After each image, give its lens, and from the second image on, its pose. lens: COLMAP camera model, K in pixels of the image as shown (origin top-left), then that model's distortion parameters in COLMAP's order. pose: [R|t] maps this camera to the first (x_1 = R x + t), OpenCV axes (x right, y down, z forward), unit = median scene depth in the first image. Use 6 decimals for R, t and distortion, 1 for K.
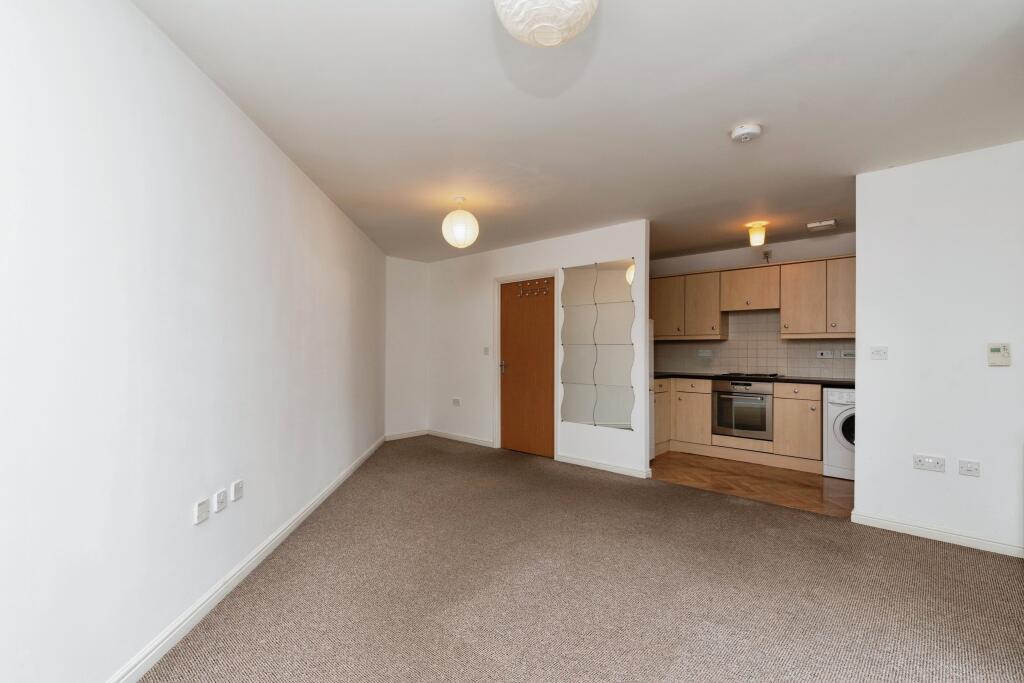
lens RADIAL K [[461.3, 0, 512.8], [0, 461.3, 348.8], [0, 0, 1]] dist [0.024304, 0.000215]
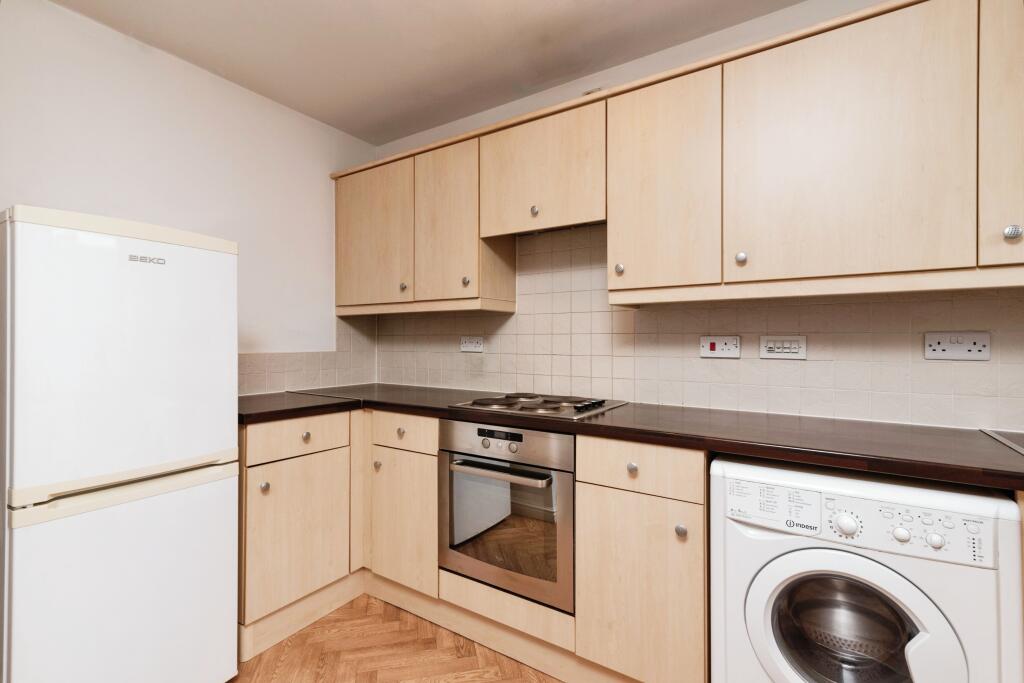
lens RADIAL K [[461.3, 0, 513.7], [0, 461.3, 340.1], [0, 0, 1]] dist [0.024304, 0.000215]
pose [[0.987260, -0.000771, 0.159116, 0.450799], [0.000355, 0.999996, 0.002643, 0.004675], [-0.159117, -0.002553, 0.987256, 0.664258]]
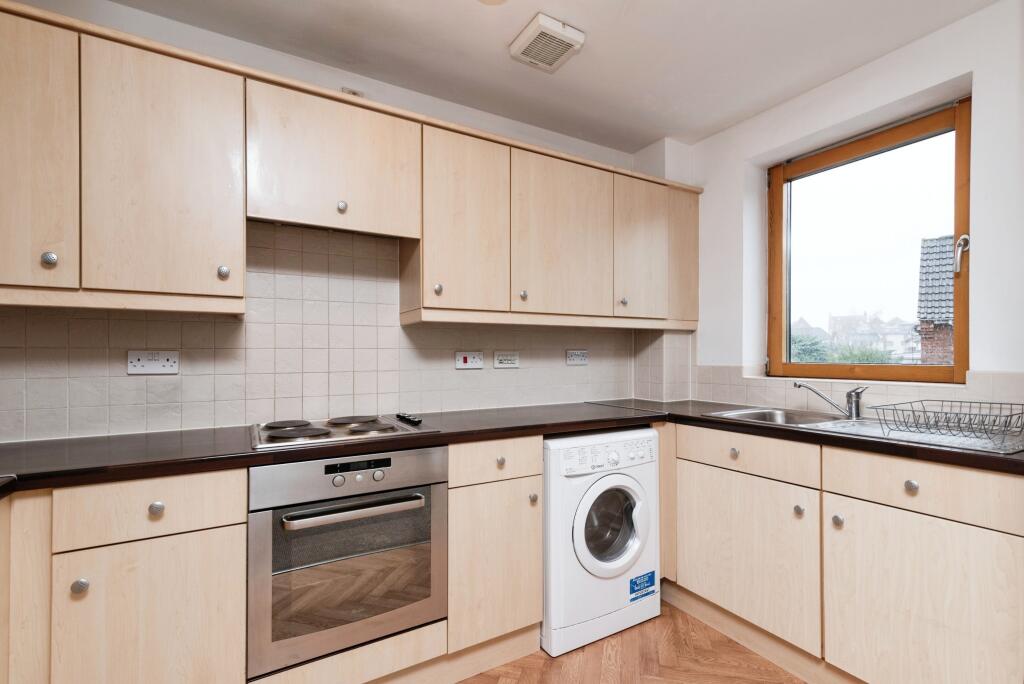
lens RADIAL K [[461.3, 0, 506.9], [0, 461.3, 358.2], [0, 0, 1]] dist [0.024304, 0.000215]
pose [[0.318297, -0.007761, 0.947959, 0.244687], [0.005093, 0.999966, 0.006477, 0.006483], [-0.947977, 0.002767, 0.318326, 0.823300]]
